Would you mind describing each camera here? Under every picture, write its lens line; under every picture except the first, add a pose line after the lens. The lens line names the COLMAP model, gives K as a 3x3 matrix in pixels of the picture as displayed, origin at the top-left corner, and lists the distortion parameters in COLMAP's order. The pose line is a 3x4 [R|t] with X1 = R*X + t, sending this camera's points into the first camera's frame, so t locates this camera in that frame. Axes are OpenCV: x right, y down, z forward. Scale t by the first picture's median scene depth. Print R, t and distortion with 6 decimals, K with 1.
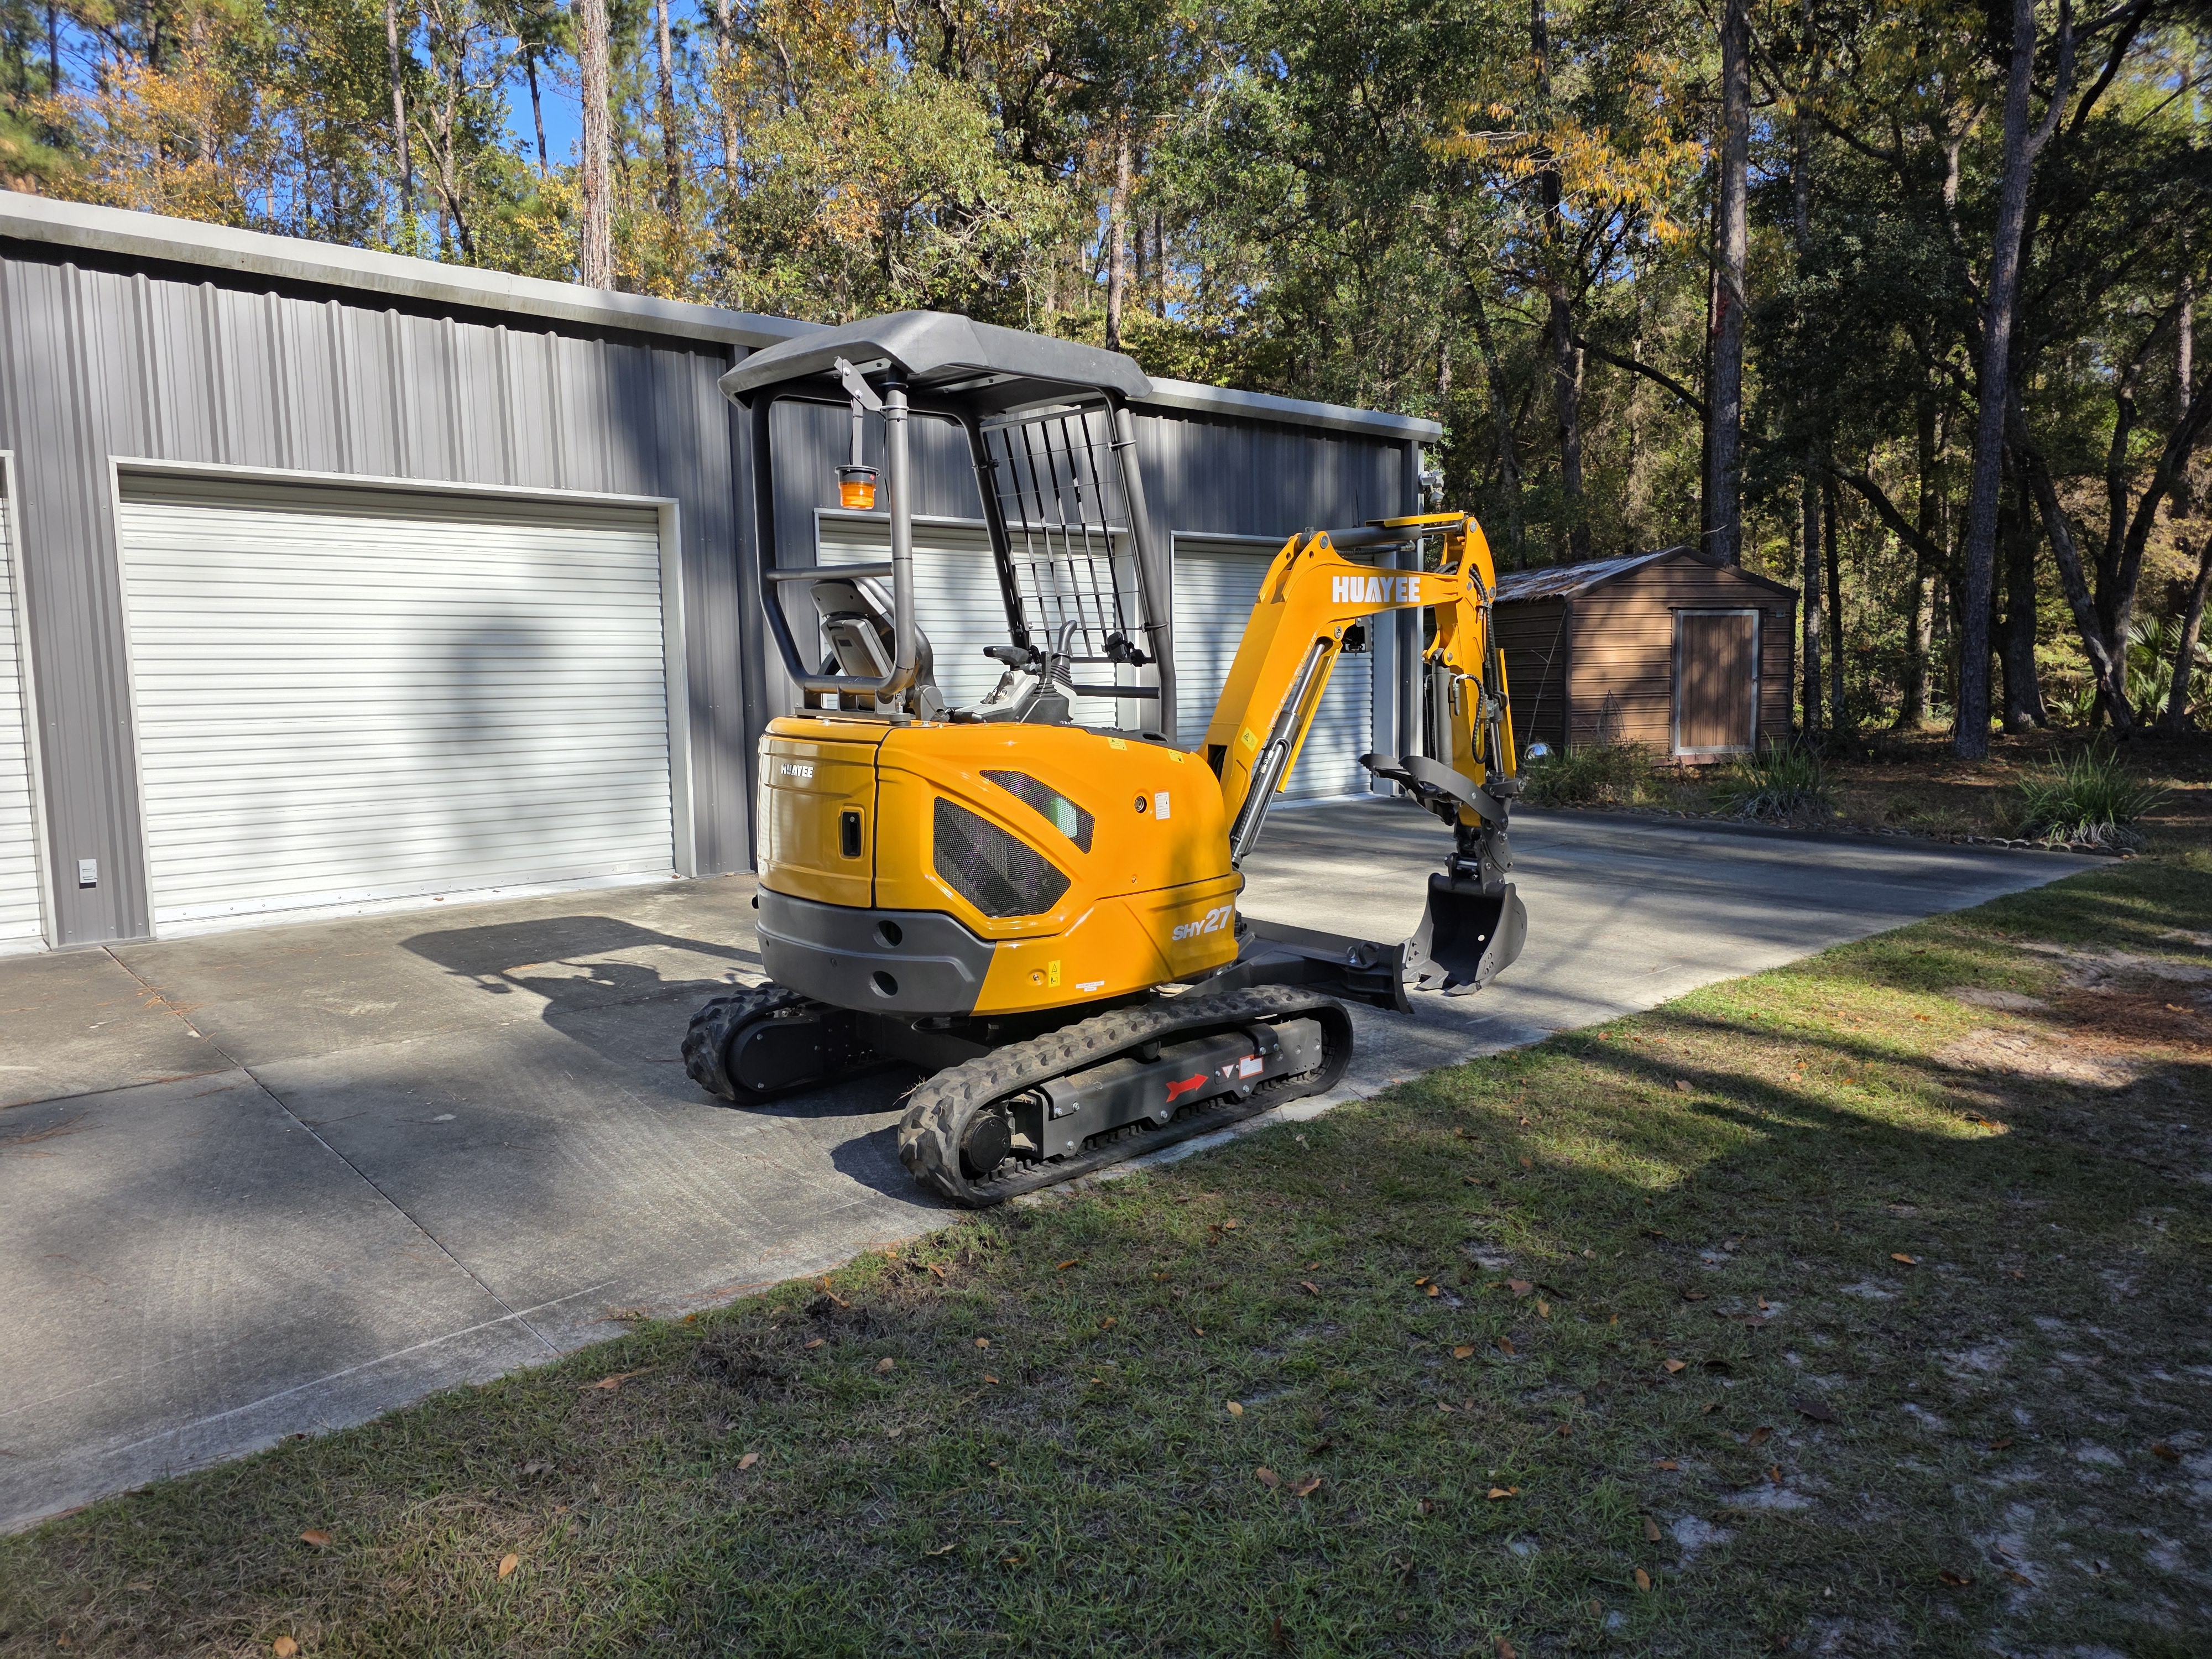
lens RADIAL K [[1492.9, 0, 1106.0], [0, 1492.9, 829.5], [0, 0, 1]] dist [0.055585, -0.055996]
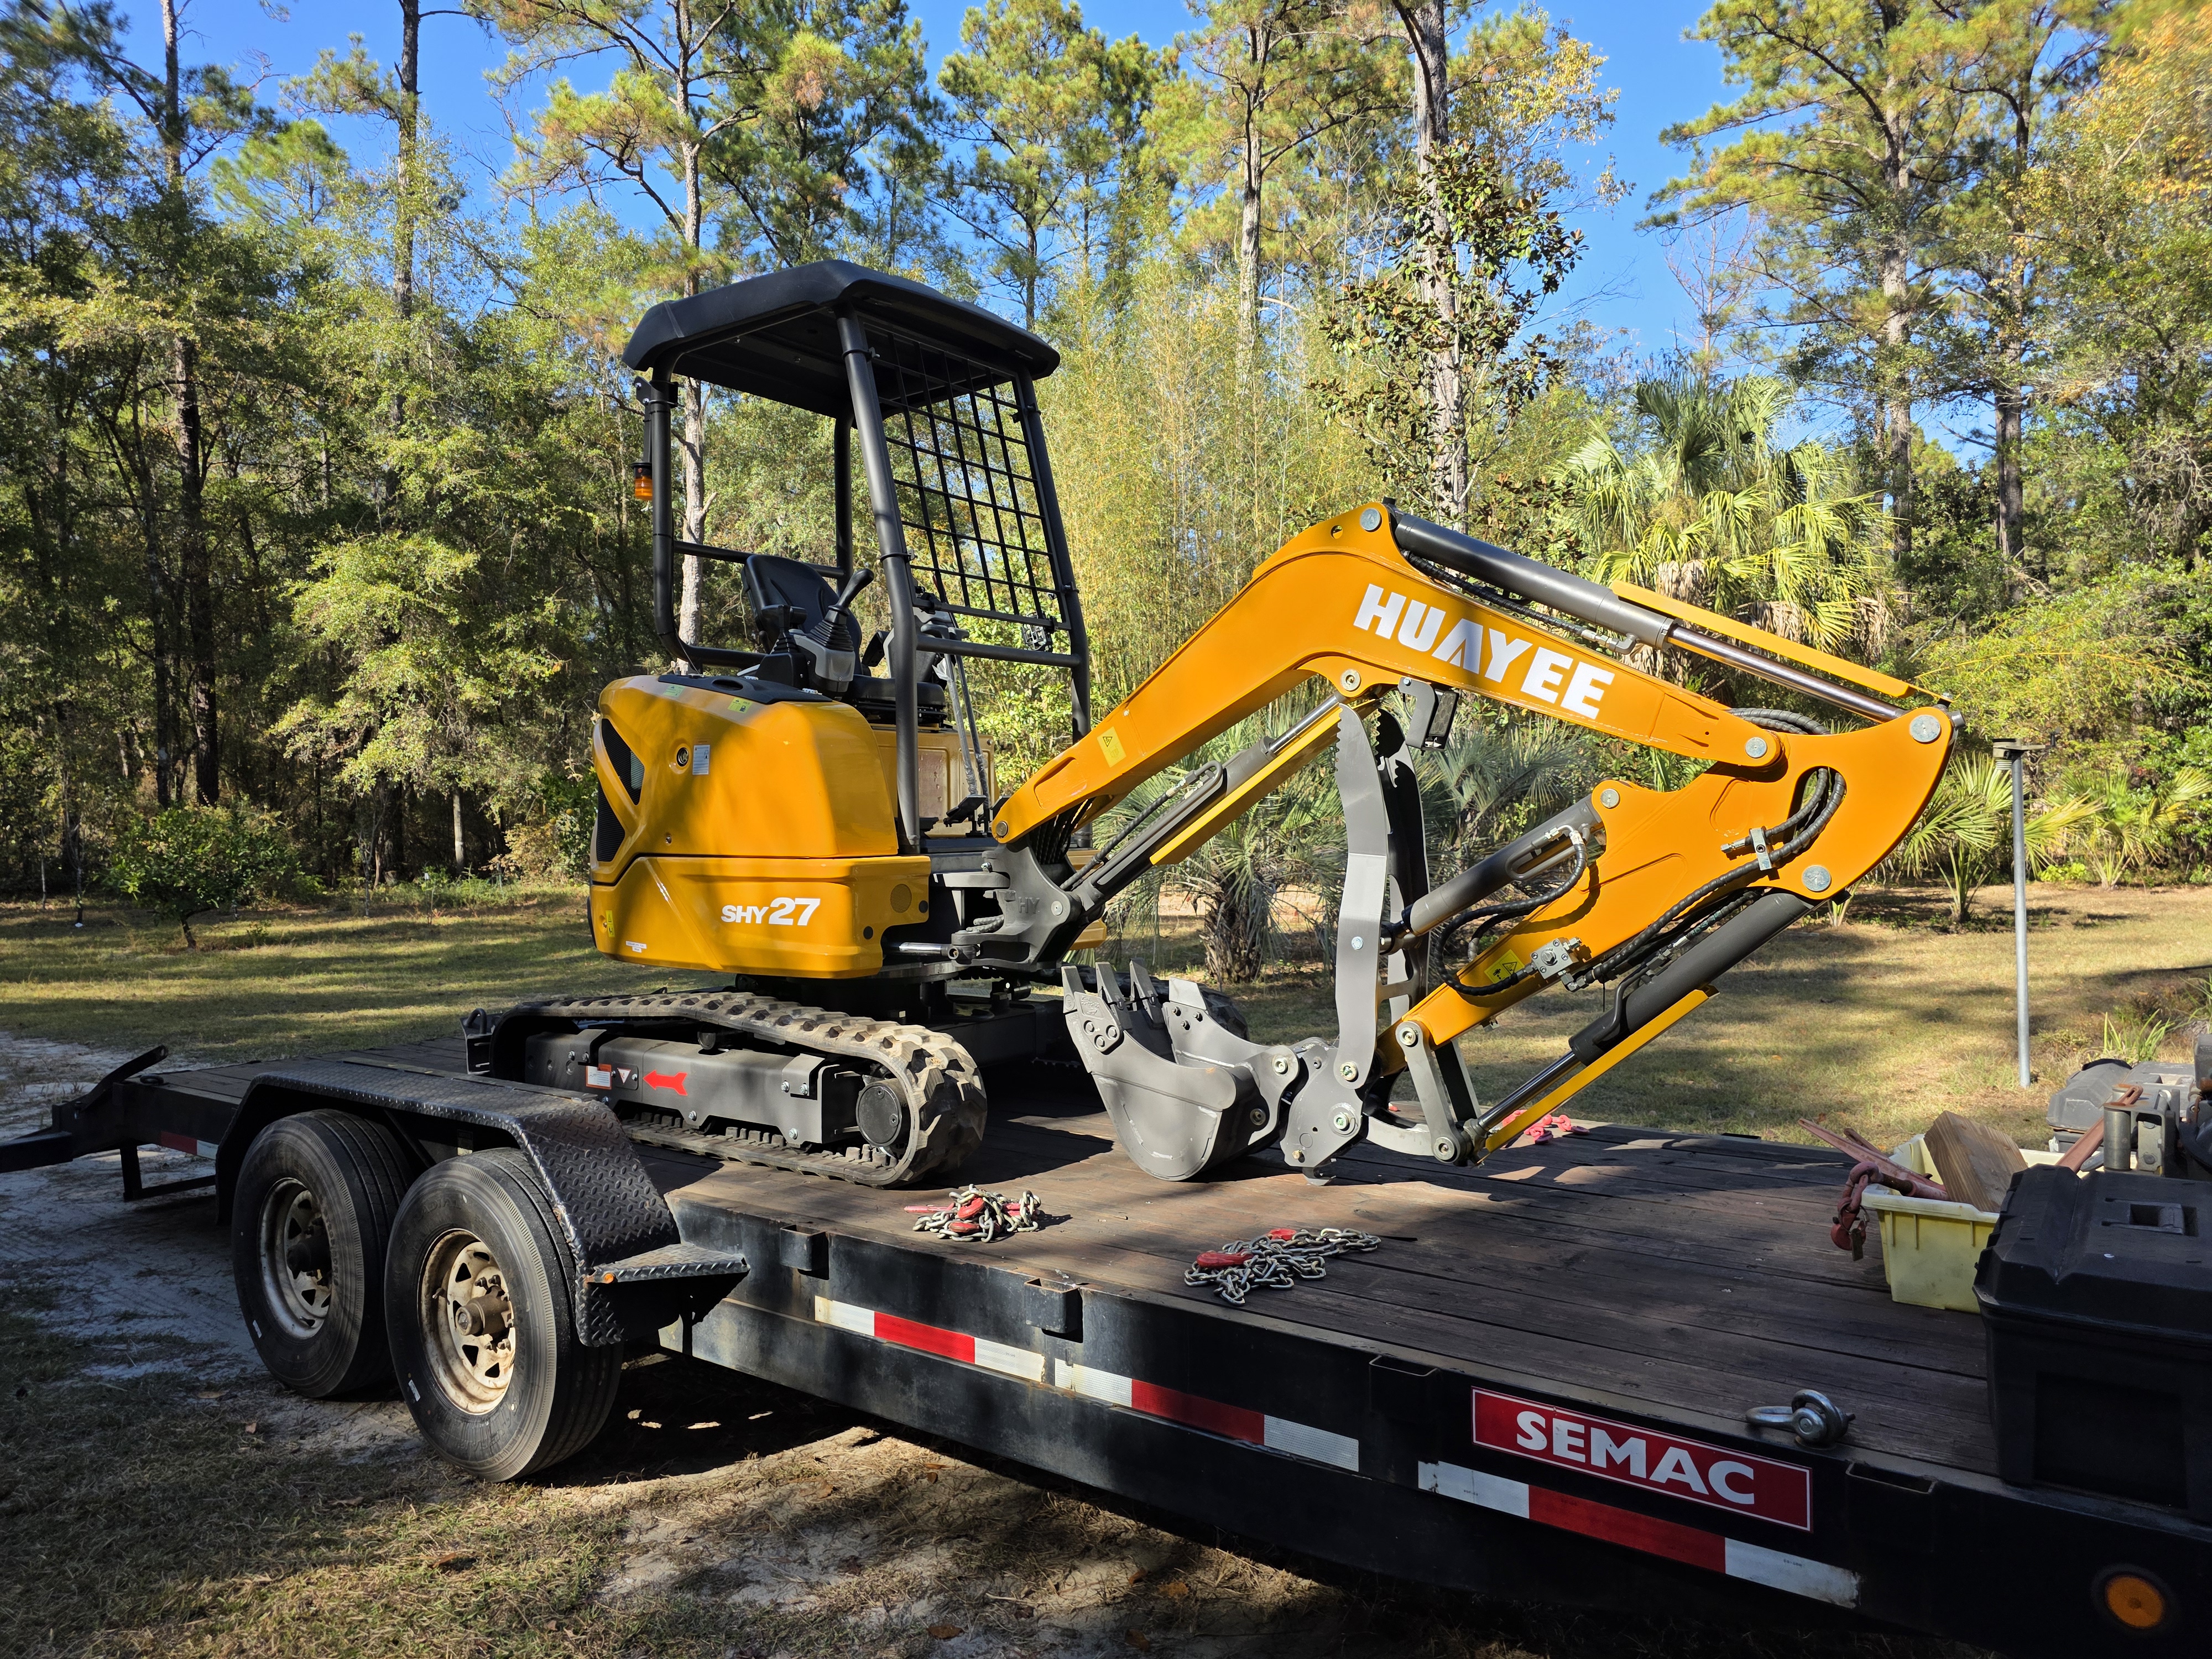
lens RADIAL K [[1492.9, 0, 1106.0], [0, 1492.9, 829.5], [0, 0, 1]] dist [0.055585, -0.055996]
pose [[0.188525, 0.020630, -0.981852, 0.860242], [-0.119763, 0.992800, -0.002136, -0.002901], [0.974739, 0.117992, 0.189638, 0.963909]]
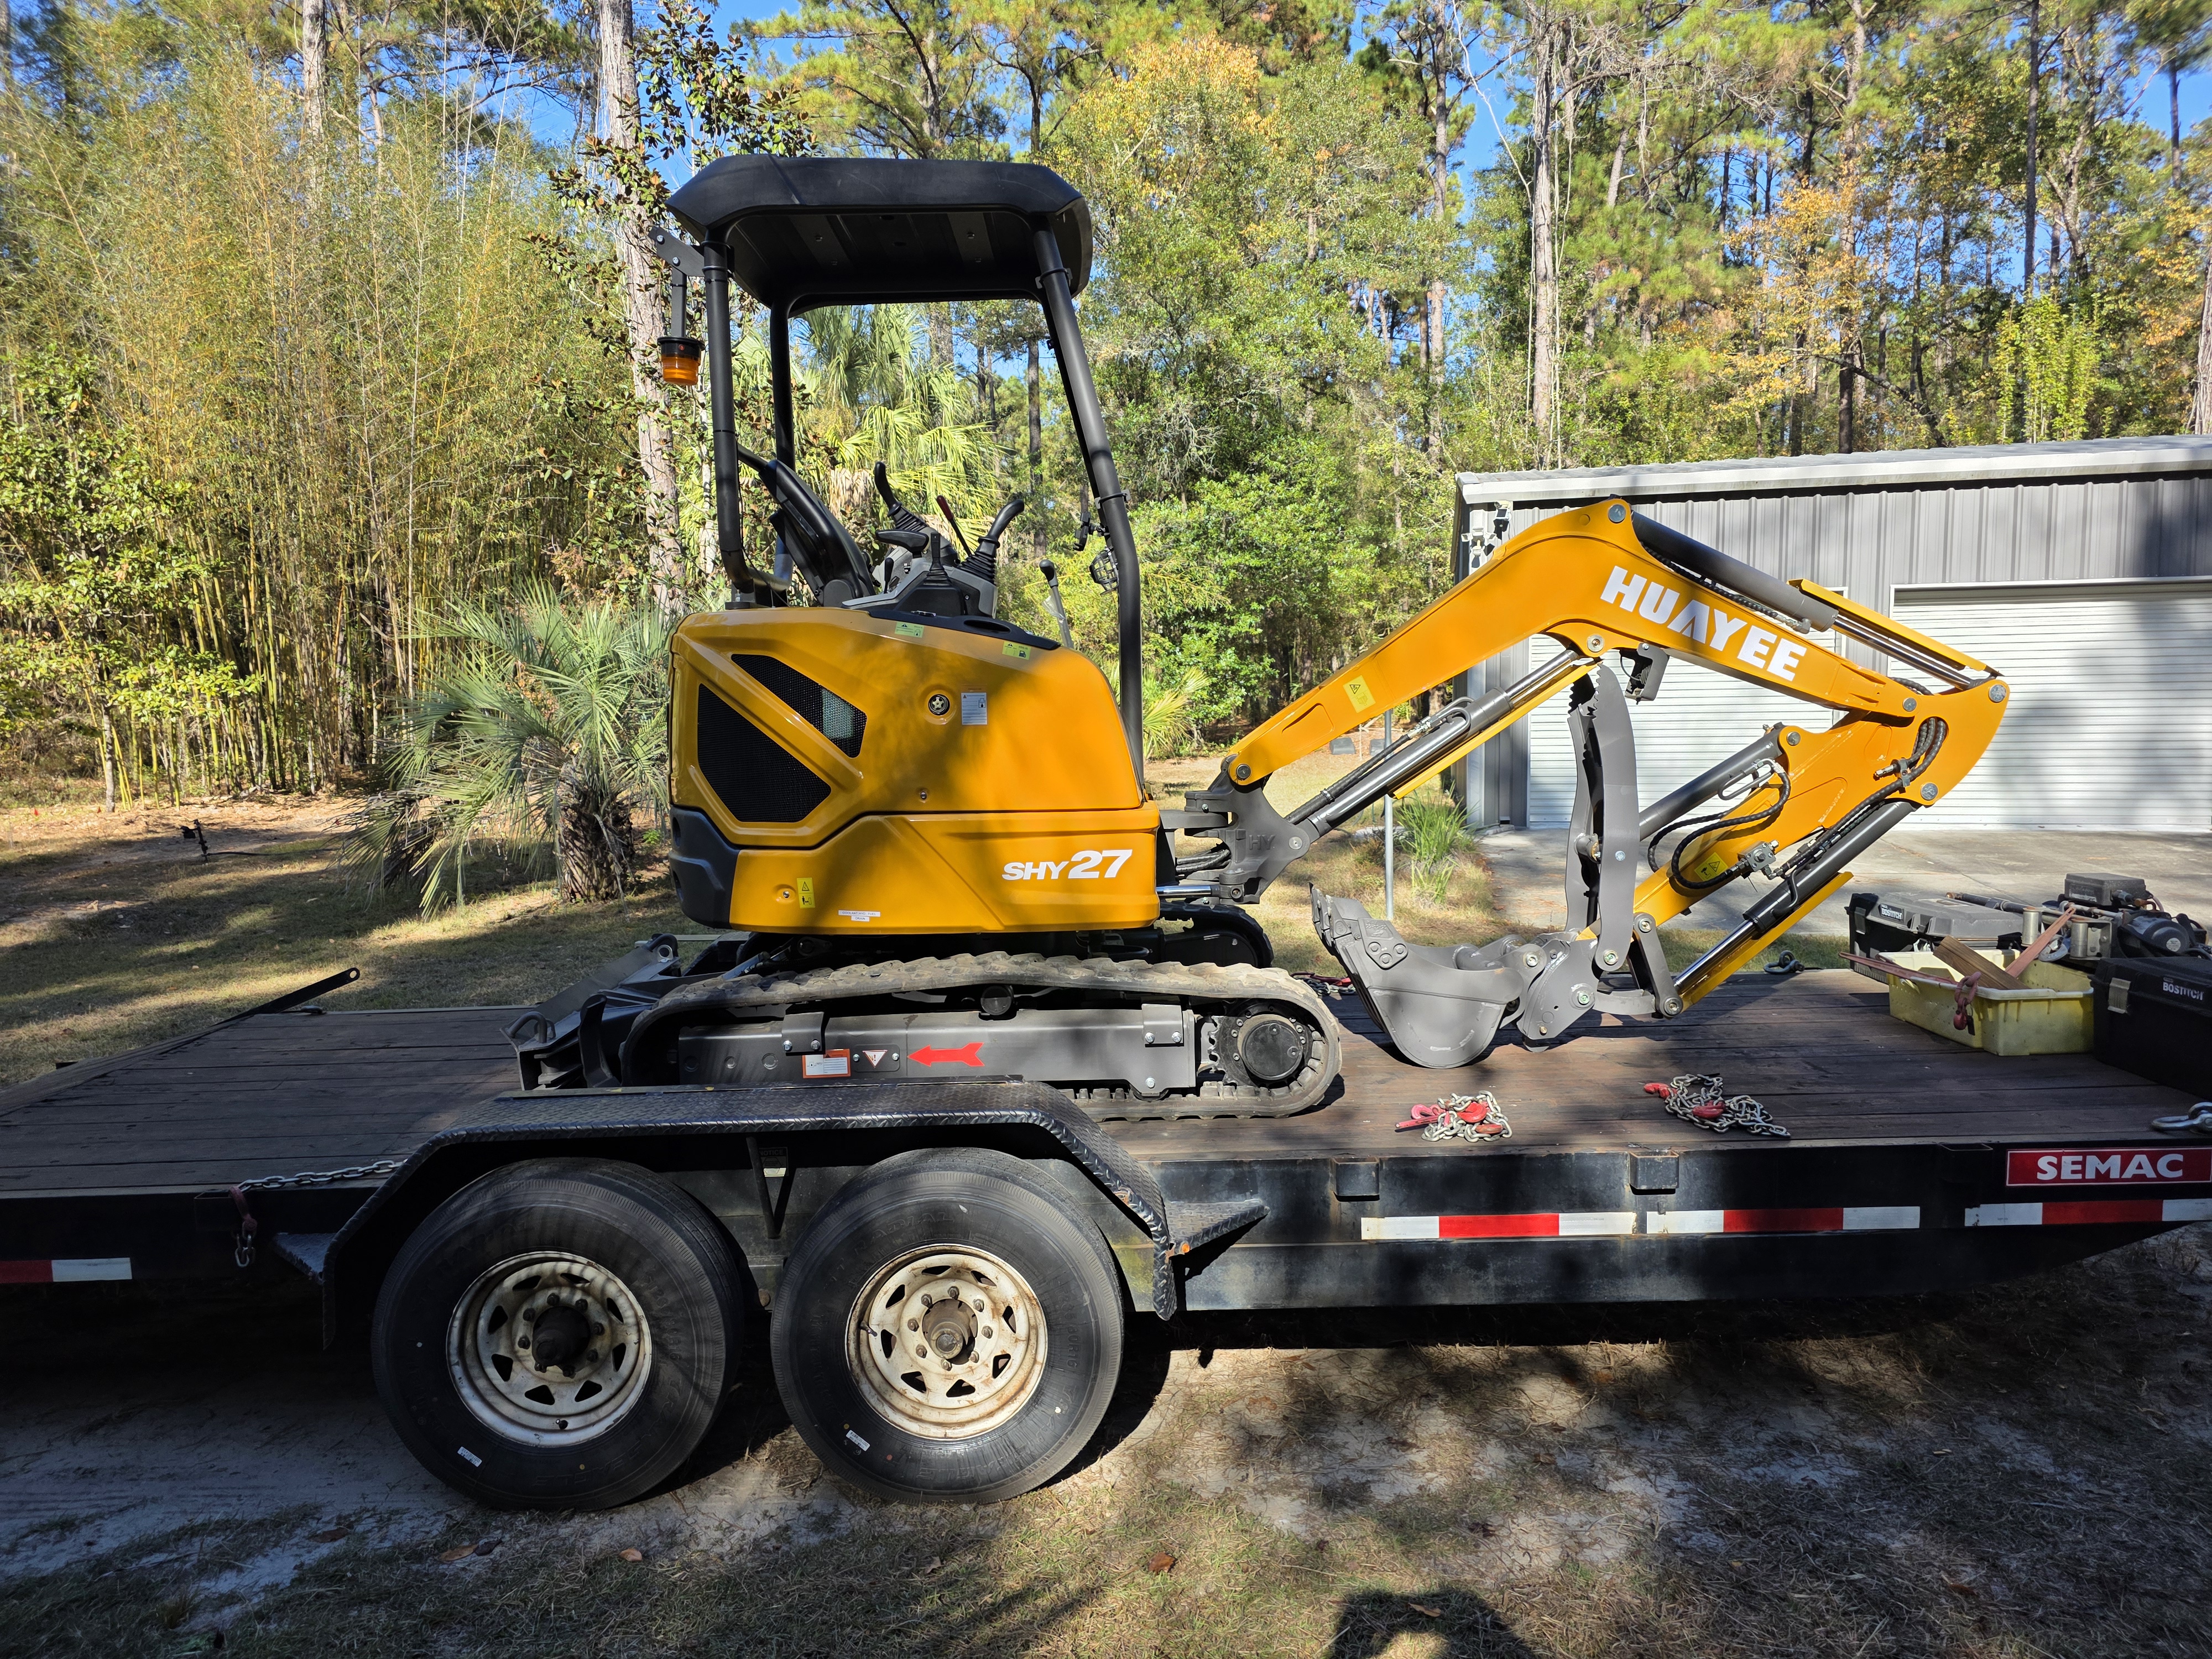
lens RADIAL K [[1492.9, 0, 1106.0], [0, 1492.9, 829.5], [0, 0, 1]] dist [0.055585, -0.055996]
pose [[0.749529, 0.064256, -0.658846, 0.571731], [-0.078201, 0.996903, 0.008262, 0.032763], [0.657337, 0.045330, 0.752233, 0.392266]]
